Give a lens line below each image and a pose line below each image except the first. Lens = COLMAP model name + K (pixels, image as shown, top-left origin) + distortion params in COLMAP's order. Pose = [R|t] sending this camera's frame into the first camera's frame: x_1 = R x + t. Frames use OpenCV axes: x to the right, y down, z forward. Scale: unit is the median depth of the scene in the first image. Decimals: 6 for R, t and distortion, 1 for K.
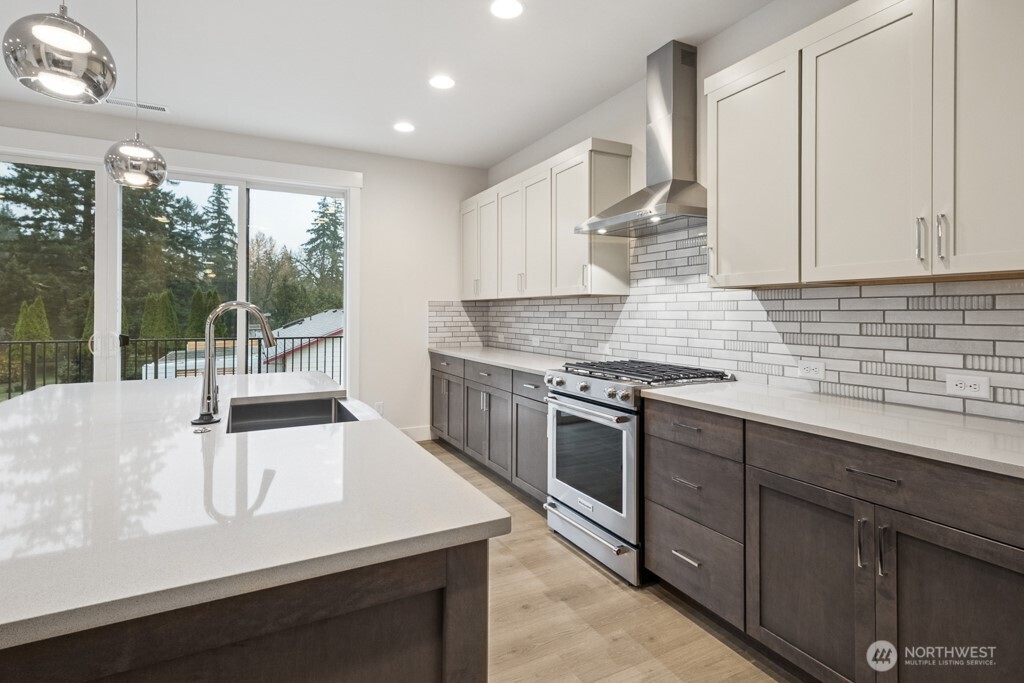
lens RADIAL K [[517.3, 0, 511.7], [0, 517.3, 310.5], [0, 0, 1]] dist [0.028385, 0.000080]
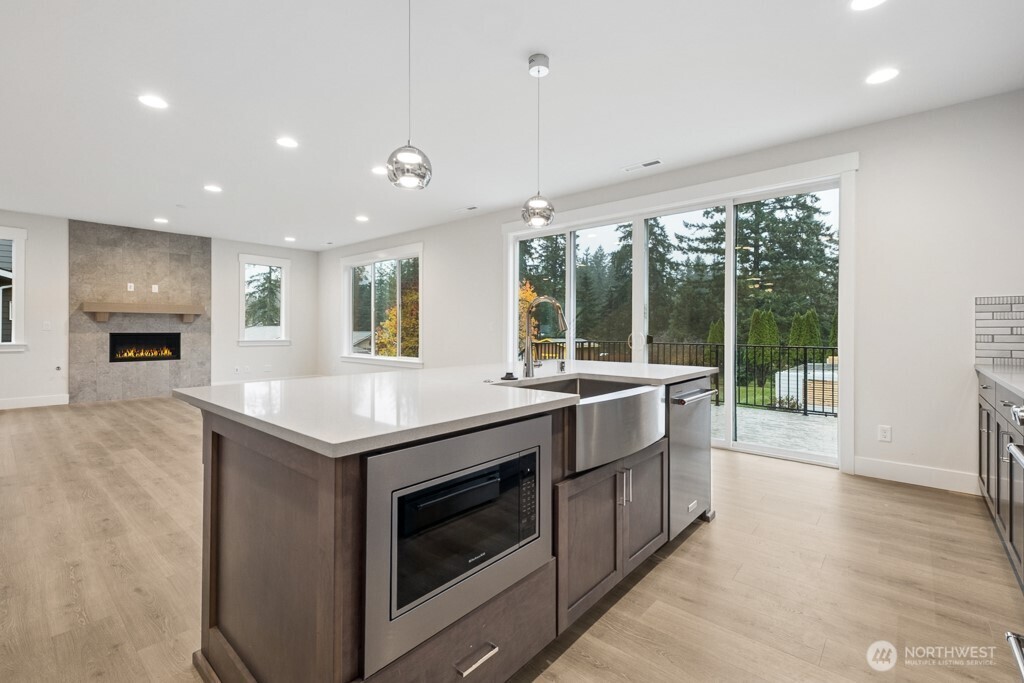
lens RADIAL K [[457.5, 0, 508.3], [0, 457.5, 330.6], [0, 0, 1]] dist [0.018187, -0.006030]
pose [[0.356257, 0.000985, -0.934388, 0.280228], [0.000528, 0.999999, 0.001256, 0.036012], [0.934388, -0.000941, 0.356256, 0.254526]]
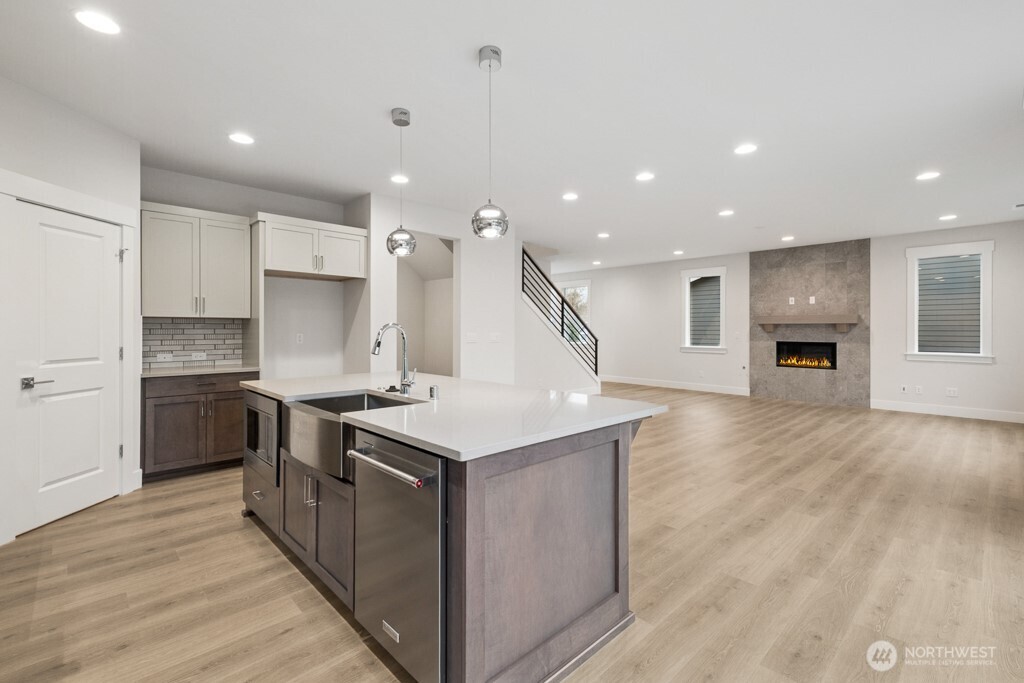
lens RADIAL K [[457.5, 0, 509.3], [0, 457.5, 333.9], [0, 0, 1]] dist [0.018187, -0.006030]
pose [[-0.962862, -0.002207, -0.269984, -0.258039], [-0.003929, 0.999975, 0.005837, 0.001877], [0.269964, 0.006681, -0.962847, 1.234896]]
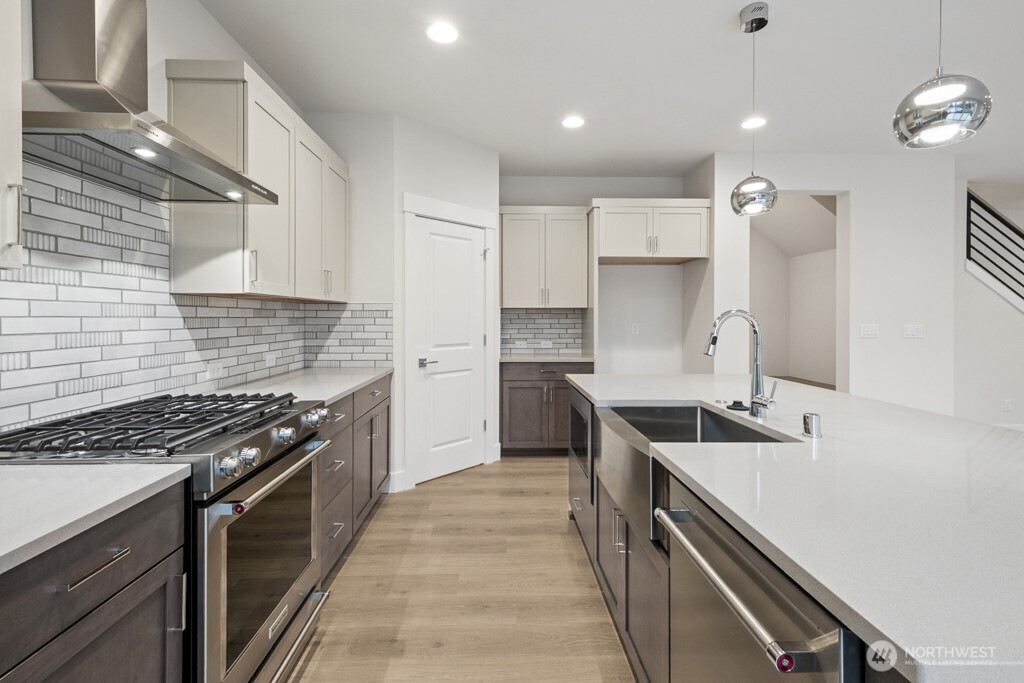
lens RADIAL K [[457.5, 0, 508.8], [0, 457.5, 318.2], [0, 0, 1]] dist [0.018187, -0.006030]
pose [[-0.897872, -0.002043, 0.440253, -0.272442], [-0.003566, 0.999990, -0.002633, 0.001334], [-0.440243, -0.003935, -0.897870, 1.042693]]
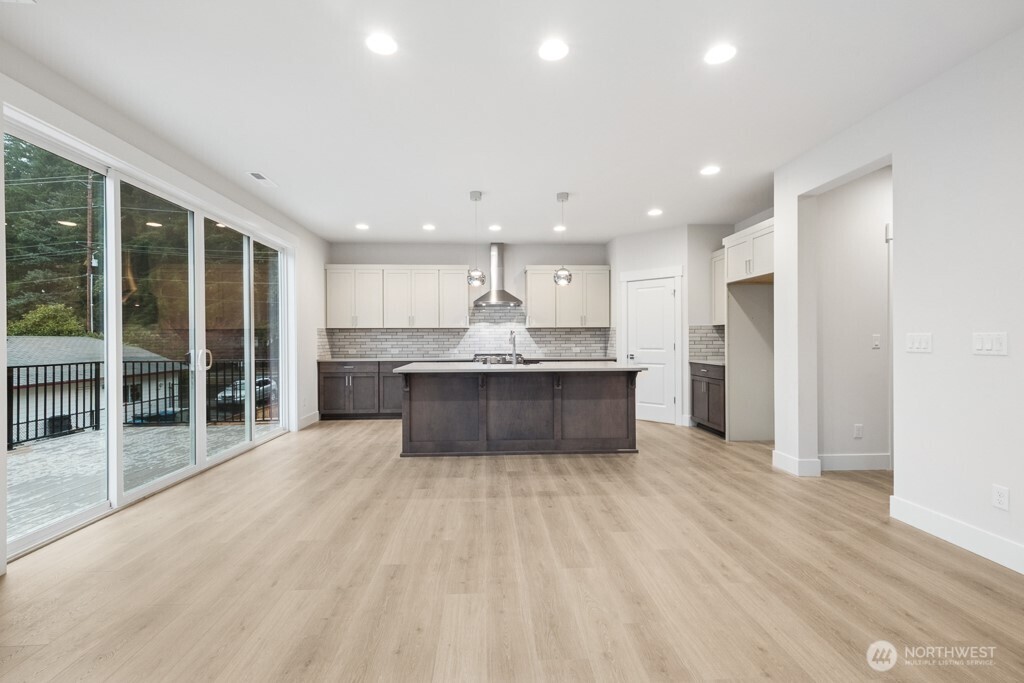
lens RADIAL K [[457.5, 0, 510.1], [0, 457.5, 337.9], [0, 0, 1]] dist [0.018187, -0.006030]
pose [[0.415269, 0.001526, 0.909697, -1.603307], [0.001978, 0.999995, -0.002580, 0.020324], [-0.909696, 0.002870, 0.415264, -0.081148]]
